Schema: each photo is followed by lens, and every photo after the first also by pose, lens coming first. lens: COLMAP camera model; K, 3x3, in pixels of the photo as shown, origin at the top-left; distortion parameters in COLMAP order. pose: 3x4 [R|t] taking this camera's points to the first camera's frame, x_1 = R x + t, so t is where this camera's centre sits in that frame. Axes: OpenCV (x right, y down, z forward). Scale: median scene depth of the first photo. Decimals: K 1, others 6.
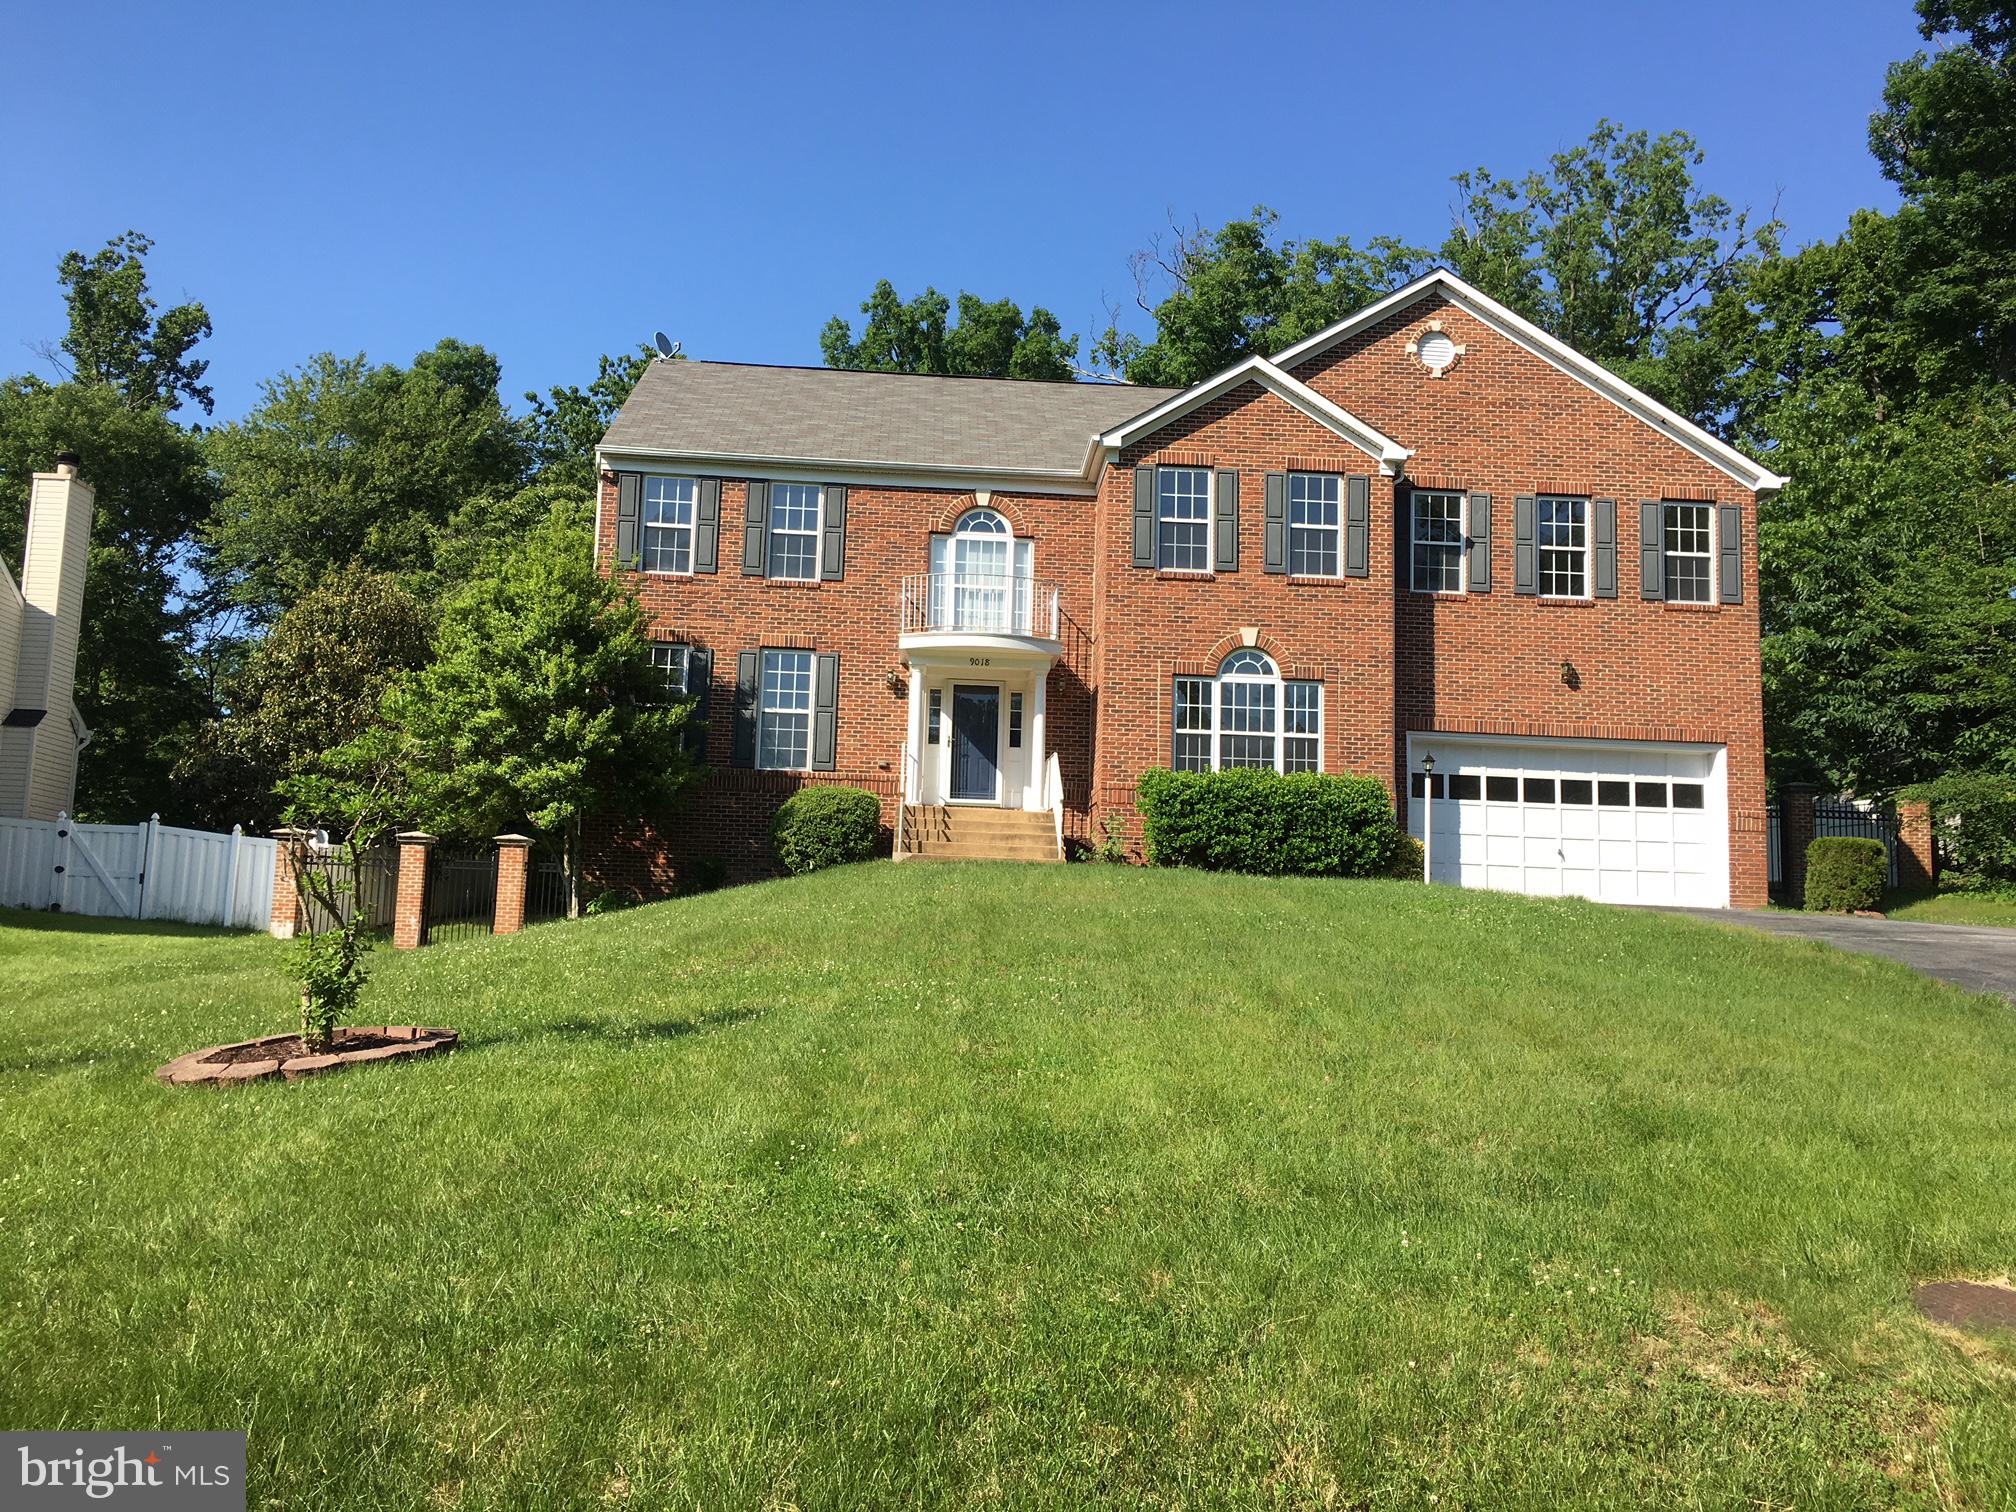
lens RADIAL K [[1703.7, 0, 1008.3], [0, 1703.7, 757.5], [0, 0, 1]] dist [0.019134, 0.004270]
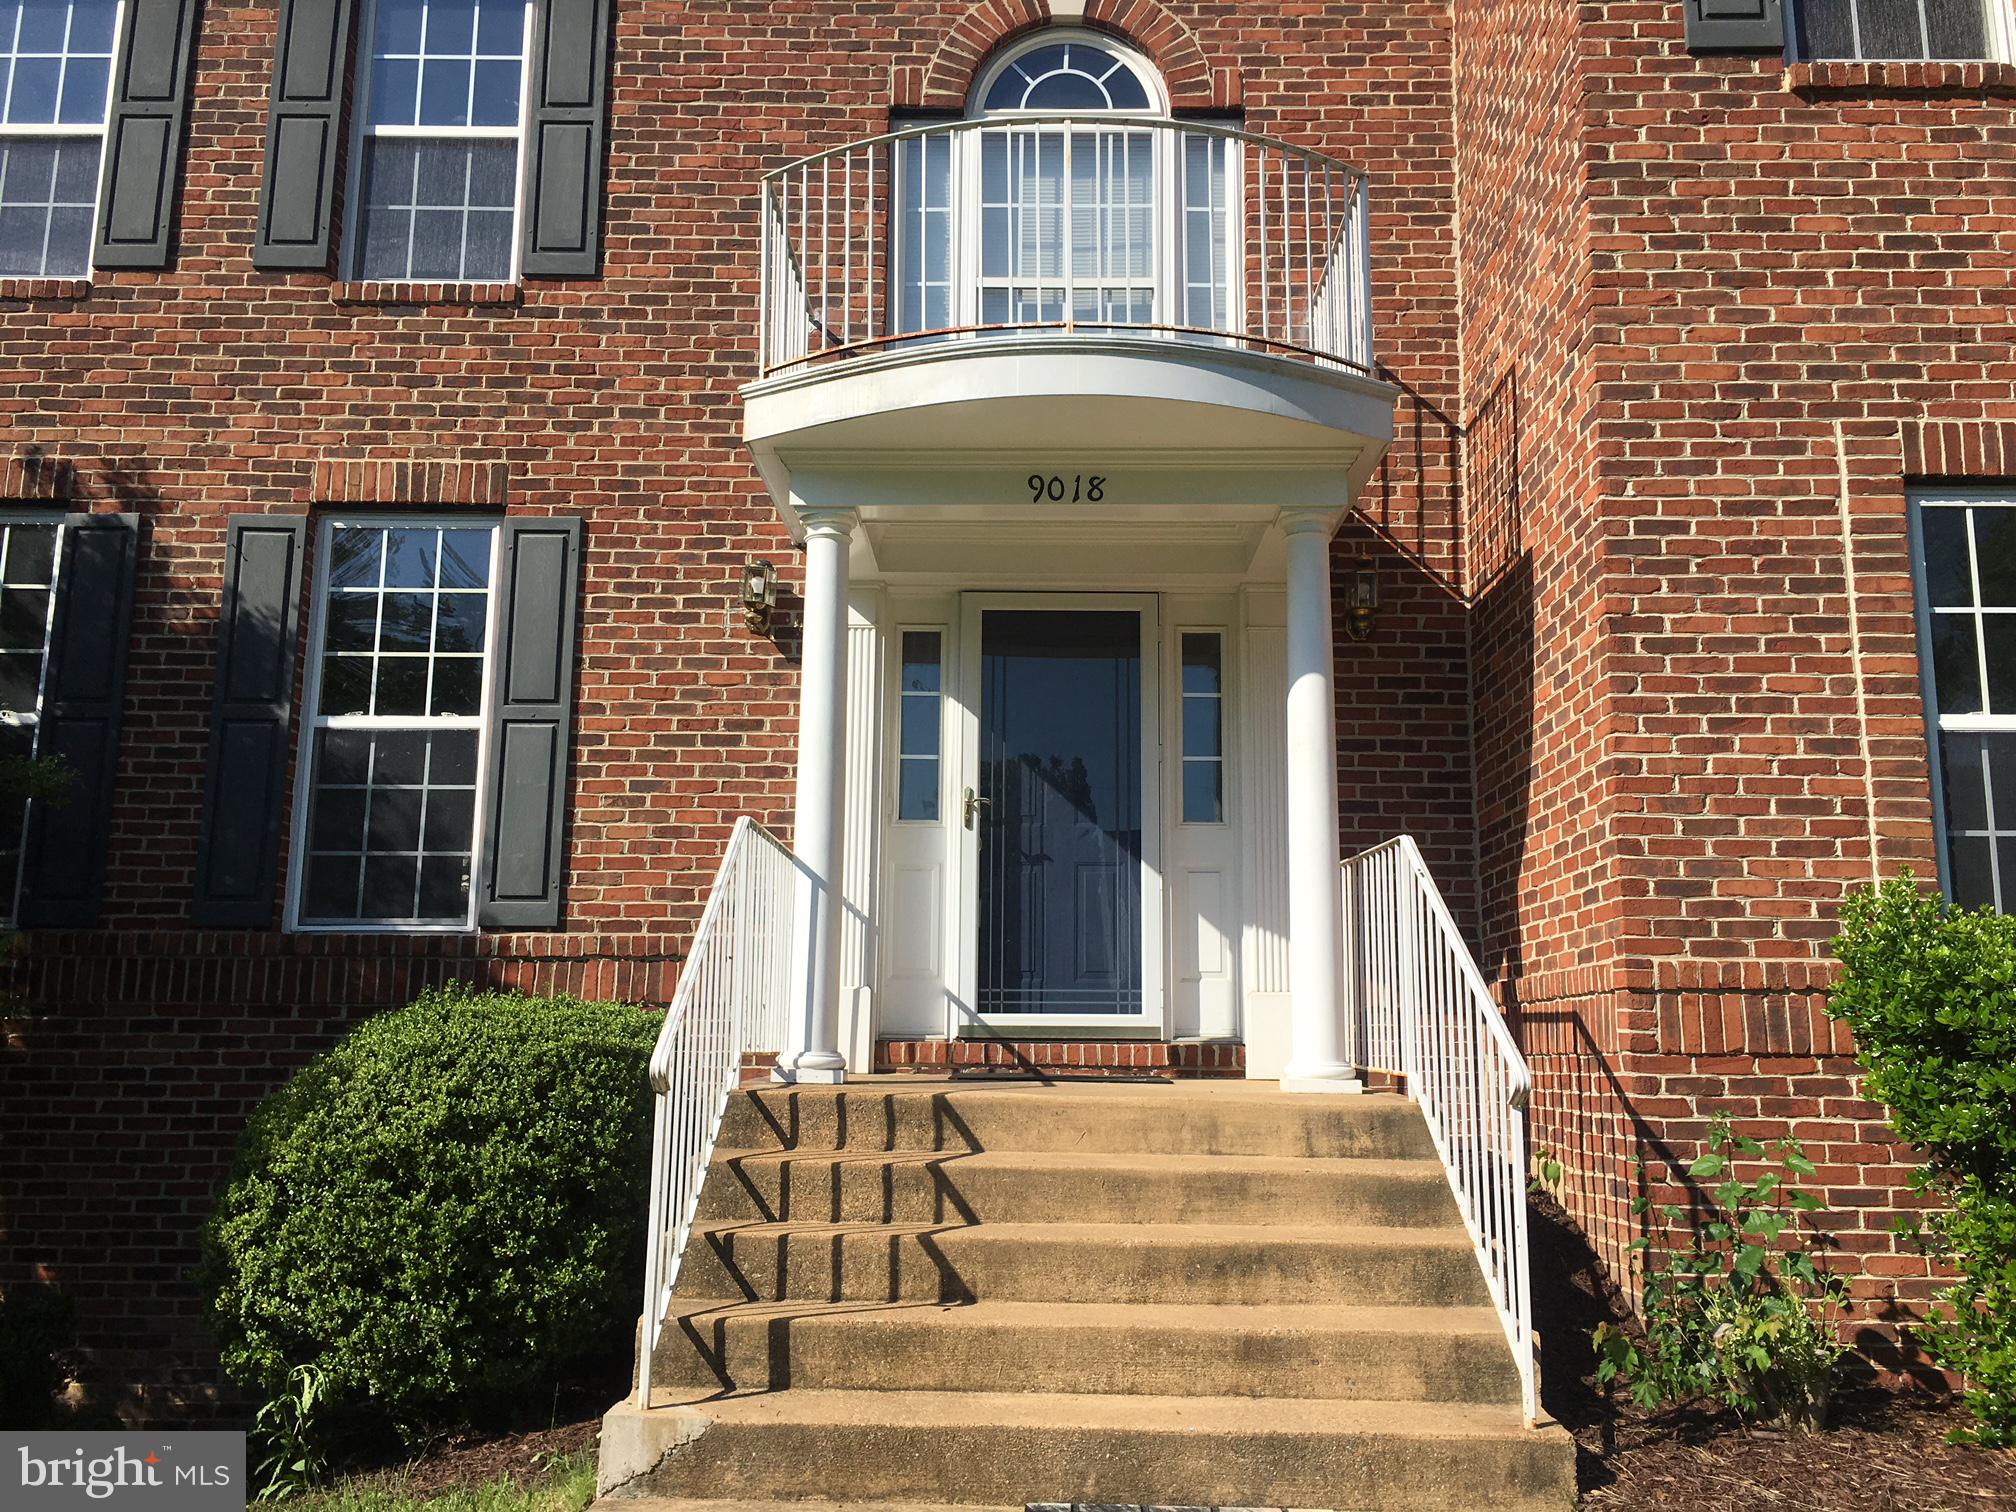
lens RADIAL K [[1703.7, 0, 1009.3], [0, 1703.7, 761.1], [0, 0, 1]] dist [0.019134, 0.004270]
pose [[0.996632, -0.036009, -0.073676, -0.007754], [0.031968, 0.997958, -0.055301, -0.001791], [0.075516, 0.052759, 0.995748, 0.722431]]
